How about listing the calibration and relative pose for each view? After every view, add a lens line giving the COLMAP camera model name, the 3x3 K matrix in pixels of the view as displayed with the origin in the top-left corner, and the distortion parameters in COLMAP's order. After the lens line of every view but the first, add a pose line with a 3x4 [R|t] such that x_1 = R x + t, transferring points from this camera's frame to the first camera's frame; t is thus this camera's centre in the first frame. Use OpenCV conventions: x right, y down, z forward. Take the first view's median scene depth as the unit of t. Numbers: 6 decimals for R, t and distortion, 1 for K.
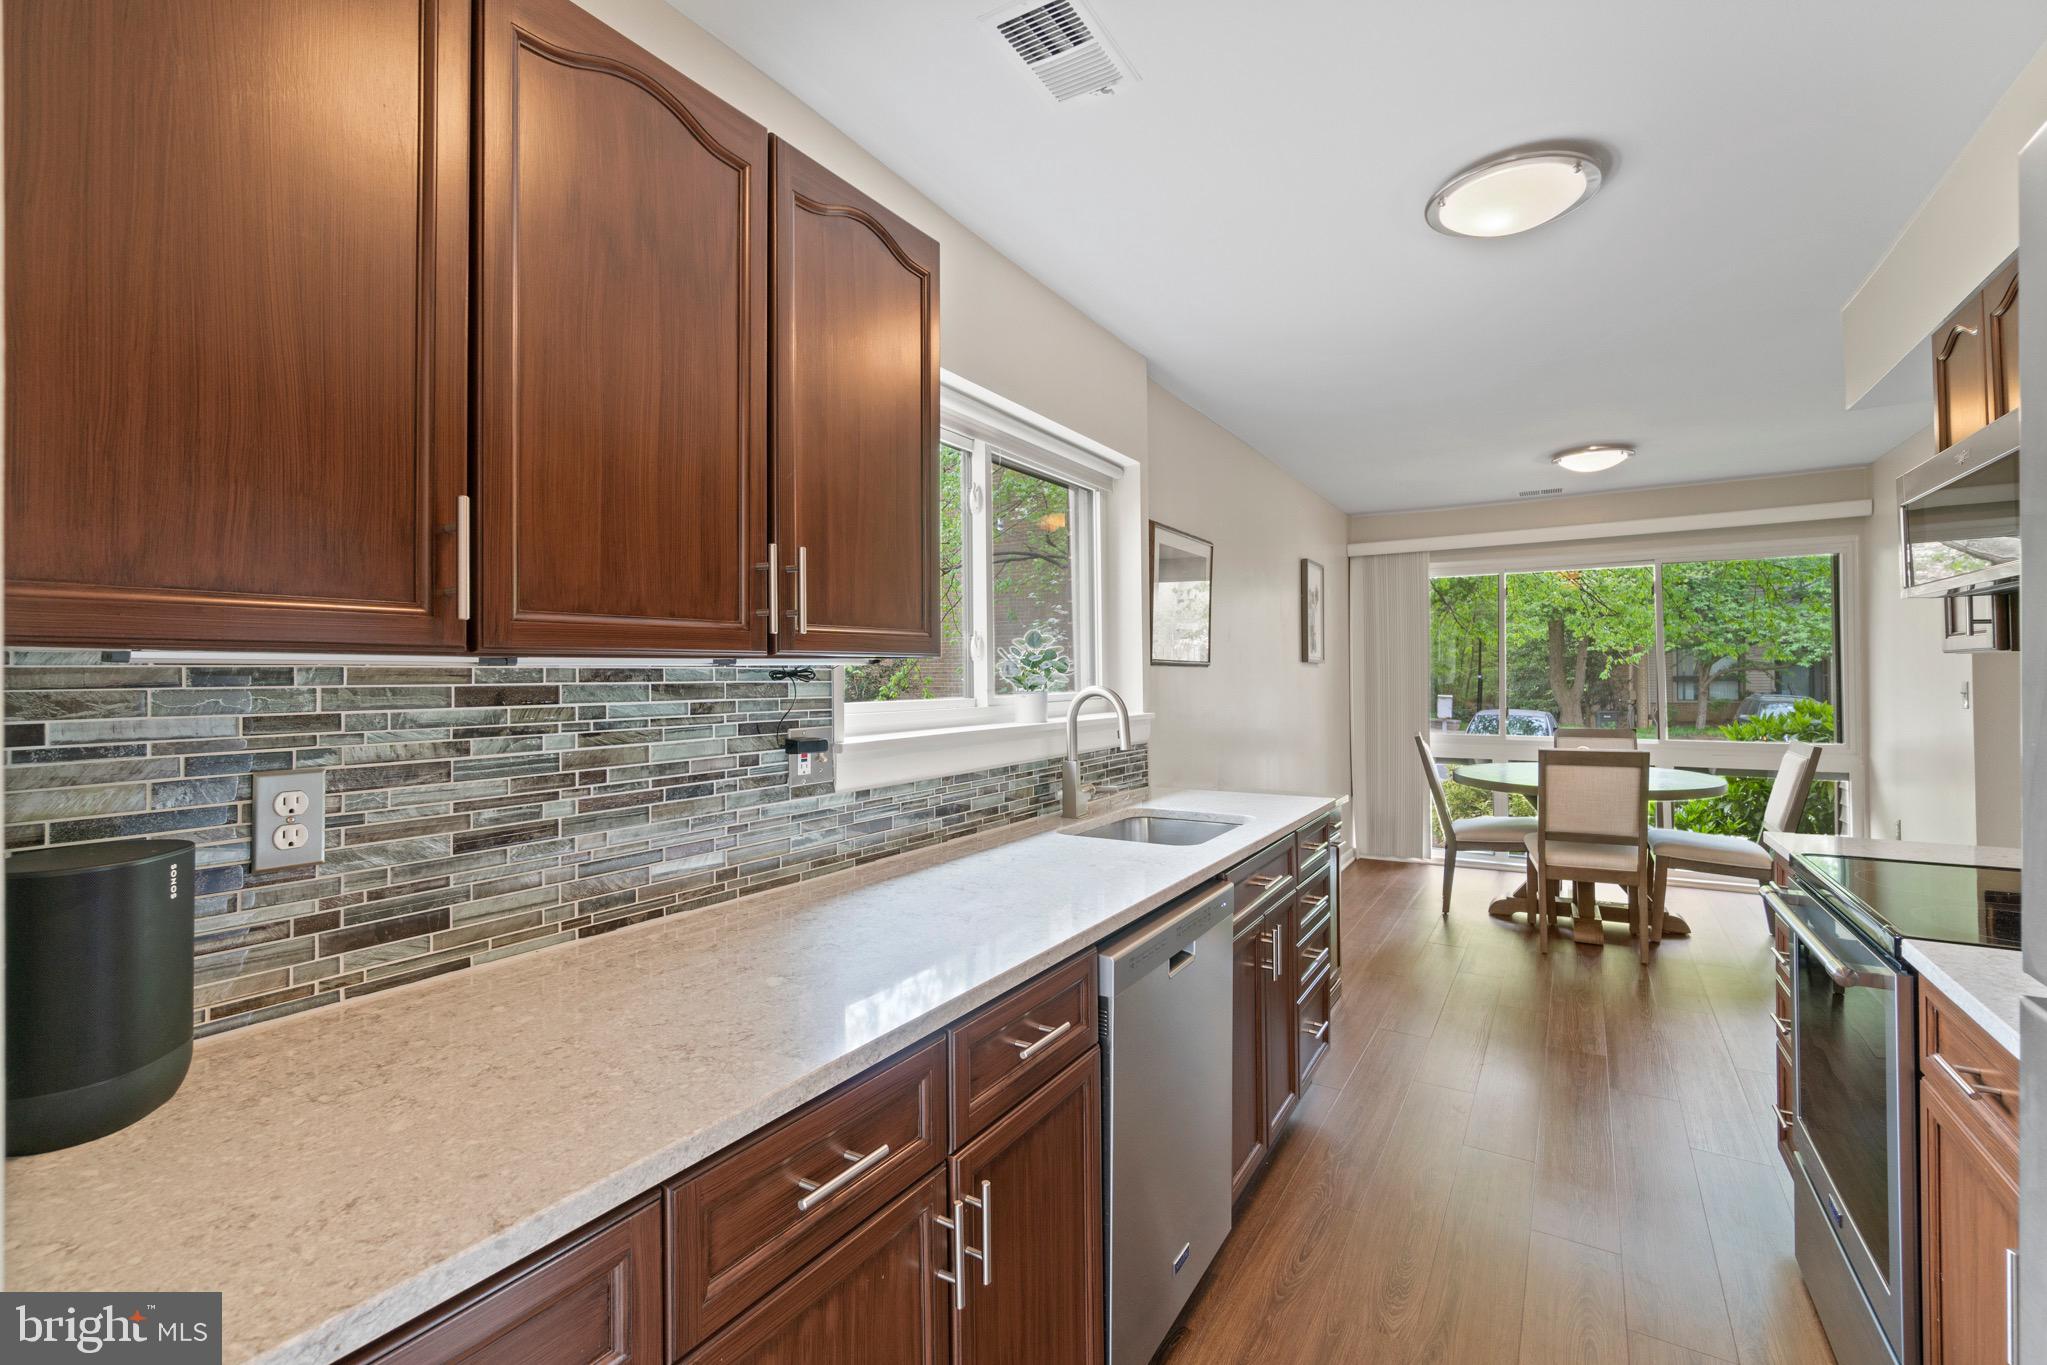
lens RADIAL K [[885.4, 0, 1032.5], [0, 885.4, 678.9], [0, 0, 1]] dist [-0.000781, 0.000427]
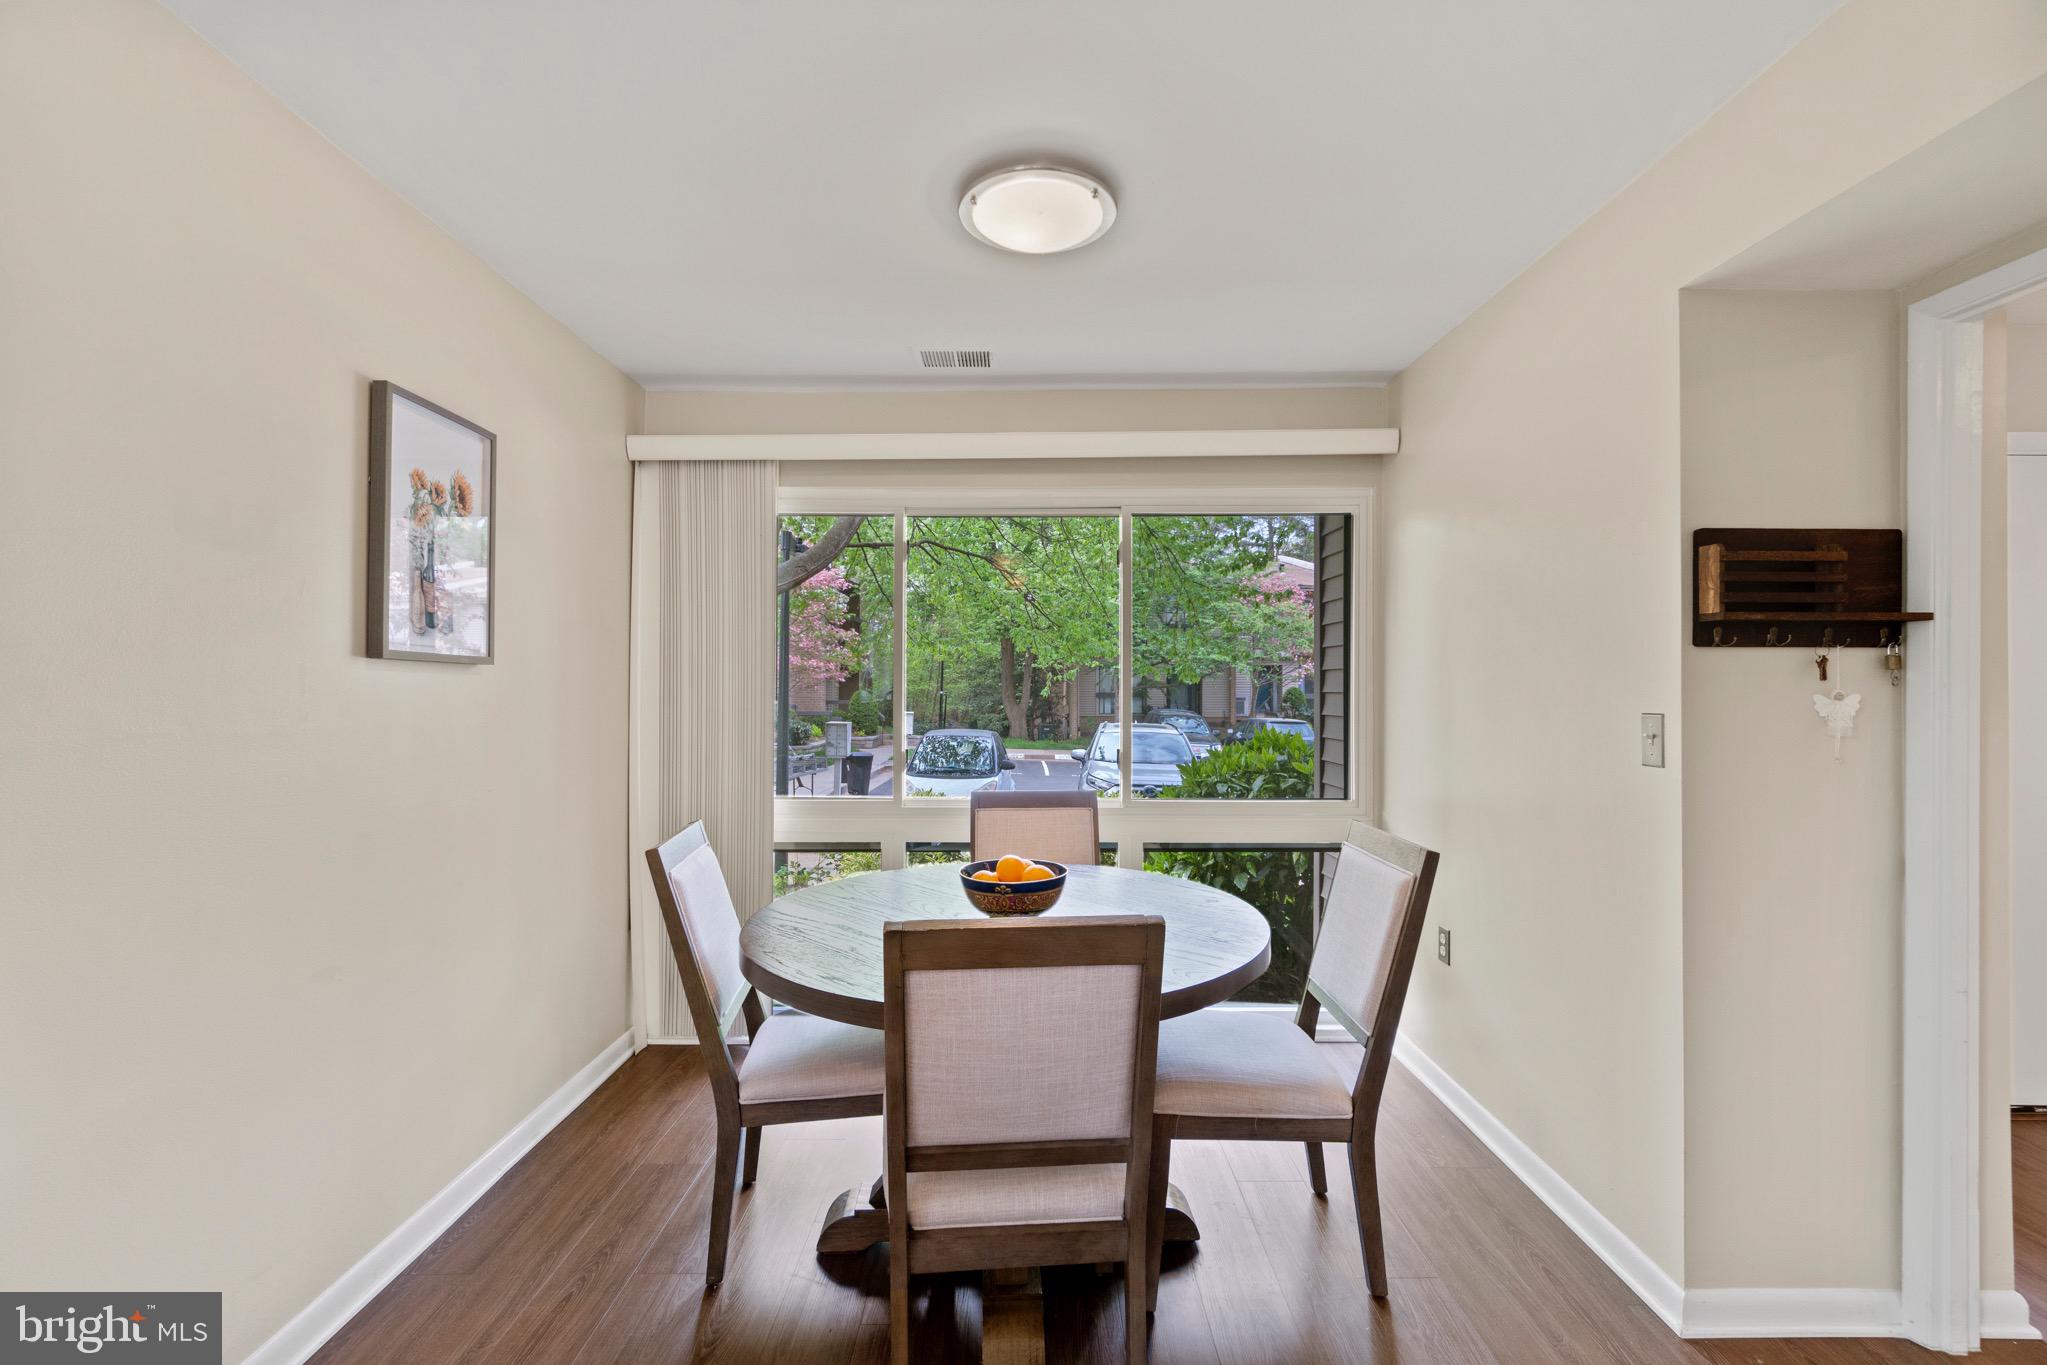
lens RADIAL K [[885.4, 0, 1027.0], [0, 885.4, 687.9], [0, 0, 1]] dist [-0.000781, 0.000427]
pose [[0.850446, 0.009350, 0.525980, 0.144135], [-0.006741, 0.999954, -0.006877, -0.002309], [-0.526019, 0.002303, 0.850469, 0.225042]]
